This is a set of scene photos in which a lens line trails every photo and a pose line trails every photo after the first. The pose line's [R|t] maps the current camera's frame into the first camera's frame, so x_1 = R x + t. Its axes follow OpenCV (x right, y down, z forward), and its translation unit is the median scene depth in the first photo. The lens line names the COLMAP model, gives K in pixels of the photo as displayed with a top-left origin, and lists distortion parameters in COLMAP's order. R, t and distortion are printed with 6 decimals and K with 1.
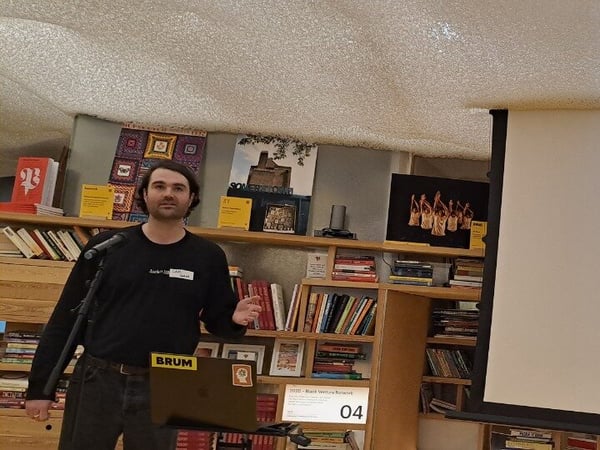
lens RADIAL K [[744.1, 0, 487.5], [0, 744.1, 211.1], [0, 0, 1]] dist [0.122327, -0.163759]
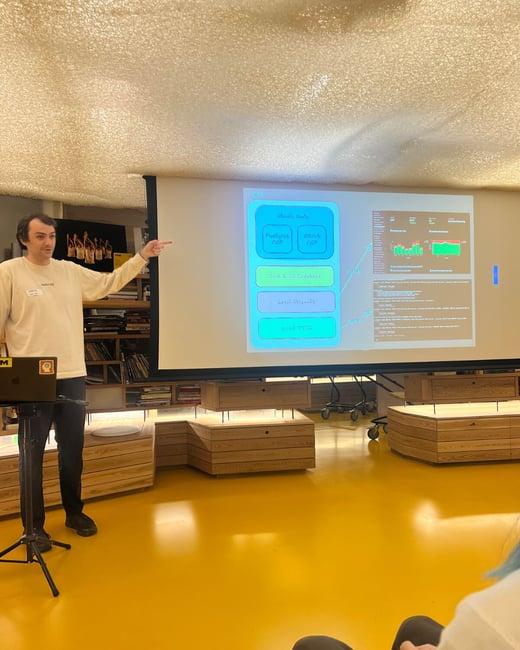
lens RADIAL K [[522.9, 0, 252.4], [0, 522.9, 341.5], [0, 0, 1]] dist [0.122351, -0.224291]
pose [[0.893827, -0.095326, 0.438163, -0.250326], [0.009380, 0.980904, 0.194267, -0.014973], [-0.448315, -0.169531, 0.877652, -0.046431]]
